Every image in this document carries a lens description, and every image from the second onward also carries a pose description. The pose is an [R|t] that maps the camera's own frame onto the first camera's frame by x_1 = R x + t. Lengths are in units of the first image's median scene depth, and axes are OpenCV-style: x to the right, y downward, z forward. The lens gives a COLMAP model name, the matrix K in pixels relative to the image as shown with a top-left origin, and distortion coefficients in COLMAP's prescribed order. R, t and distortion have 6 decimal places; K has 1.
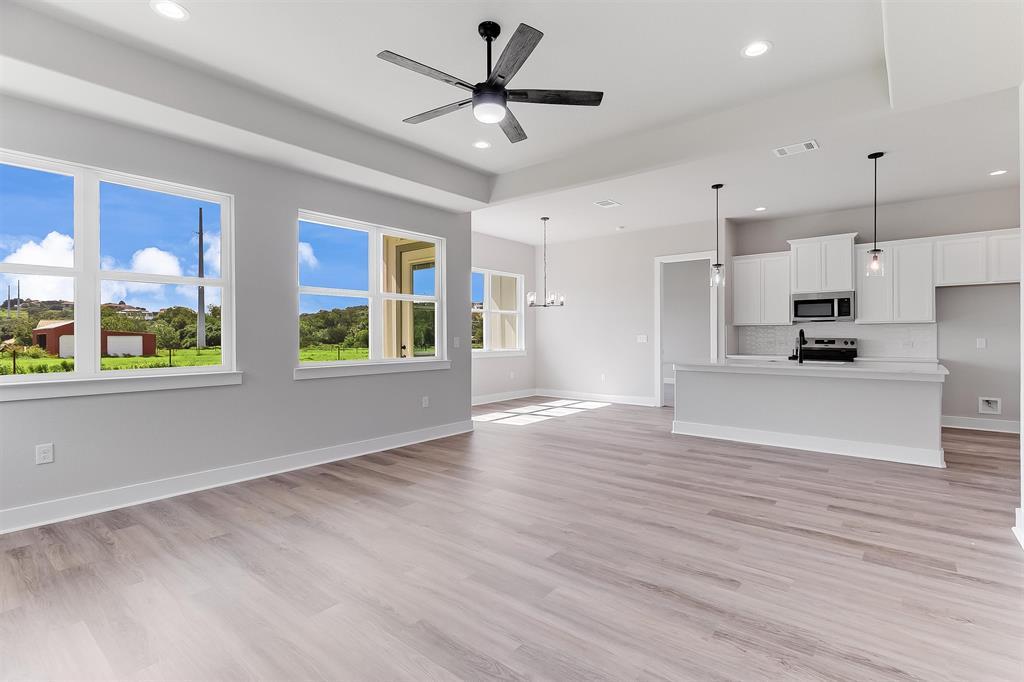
lens RADIAL K [[485.5, 0, 524.5], [0, 485.5, 339.5], [0, 0, 1]] dist [0.000323, -0.000128]
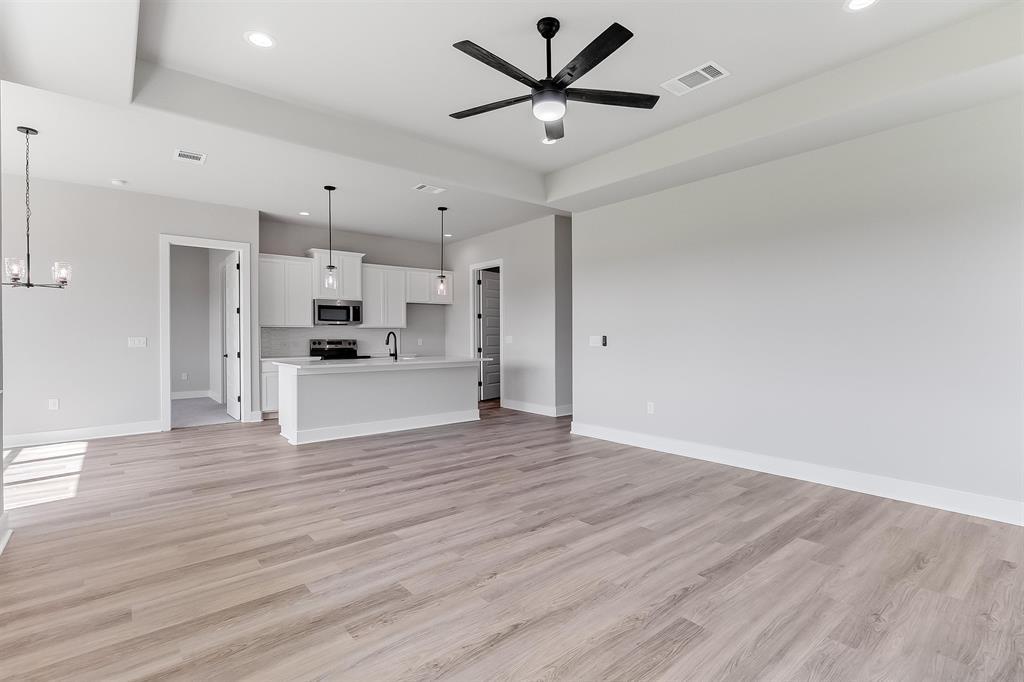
lens RADIAL K [[485.5, 0, 524.5], [0, 485.5, 339.5], [0, 0, 1]] dist [0.000323, -0.000128]
pose [[0.184205, -0.004257, 0.982879, -0.426044], [0.011580, 0.999931, 0.002160, -0.000382], [-0.982820, 0.010984, 0.184242, 0.352158]]
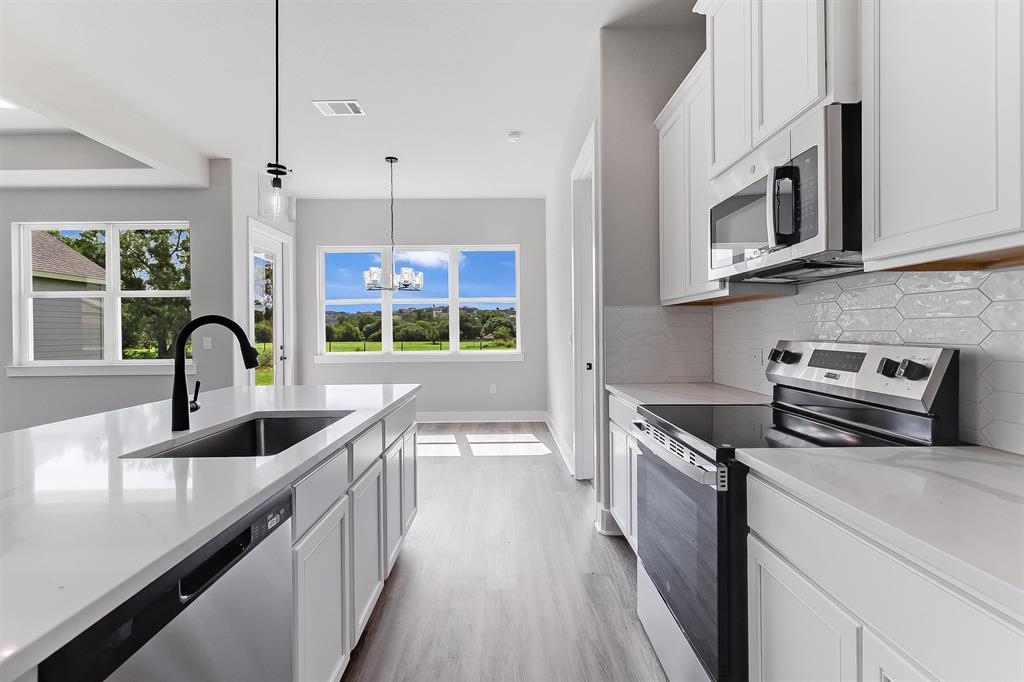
lens RADIAL K [[488.2, 0, 508.8], [0, 488.2, 334.3], [0, 0, 1]] dist [0.001128, 0.000269]
pose [[0.632782, 0.000508, -0.774330, 0.706925], [0.000535, 0.999999, 0.001093, -0.007754], [0.774330, -0.001106, 0.632782, 0.734379]]
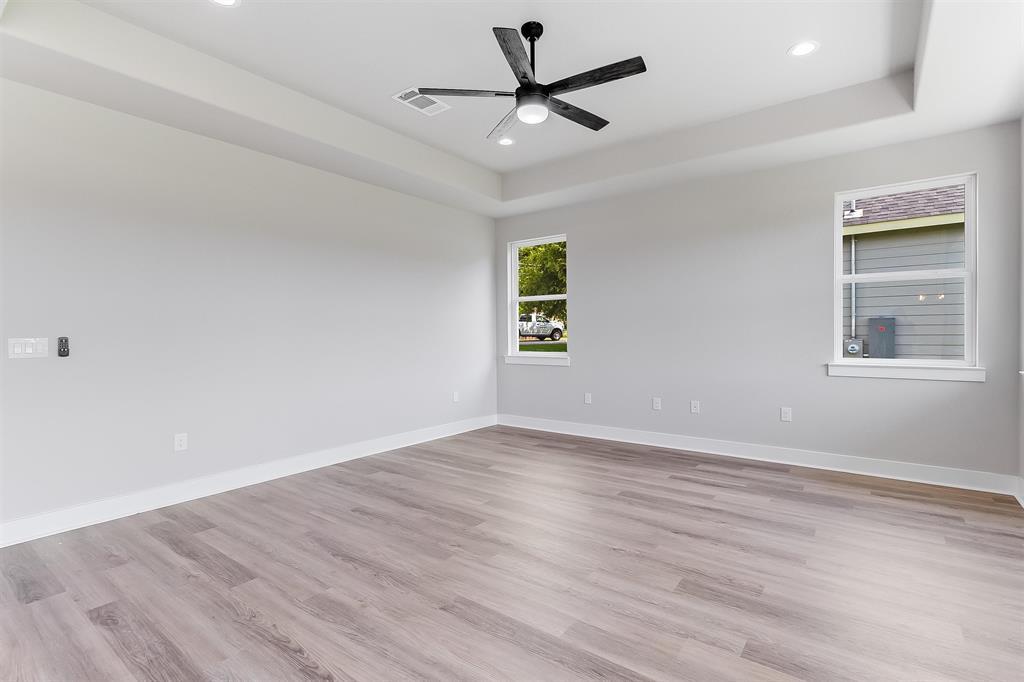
lens RADIAL K [[473.7, 0, 519.7], [0, 473.7, 335.8], [0, 0, 1]] dist [0.004413, 0.000496]
pose [[-0.999227, 0.011655, -0.037556, -0.000089], [0.011188, 0.999858, 0.012610, -0.005755], [0.037697, 0.012180, -0.999215, 0.810010]]
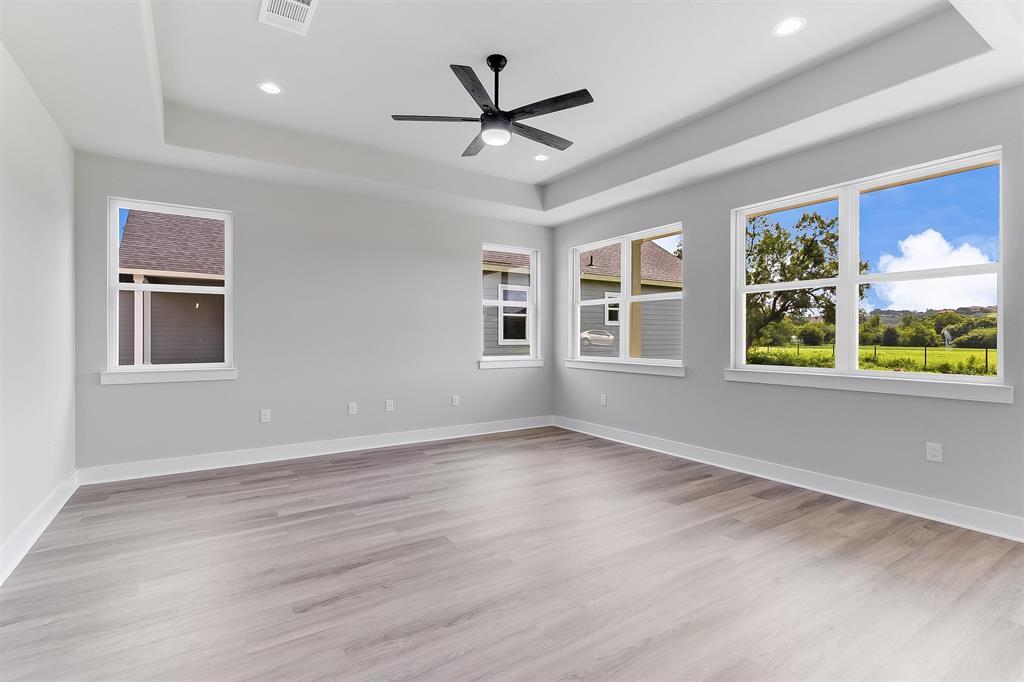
lens RADIAL K [[488.2, 0, 508.8], [0, 488.2, 334.3], [0, 0, 1]] dist [0.001128, 0.000269]
pose [[-0.318609, -0.003057, -0.947881, 0.398475], [-0.005045, 0.999986, -0.001530, -0.004727], [0.947873, 0.004295, -0.318620, 0.561632]]
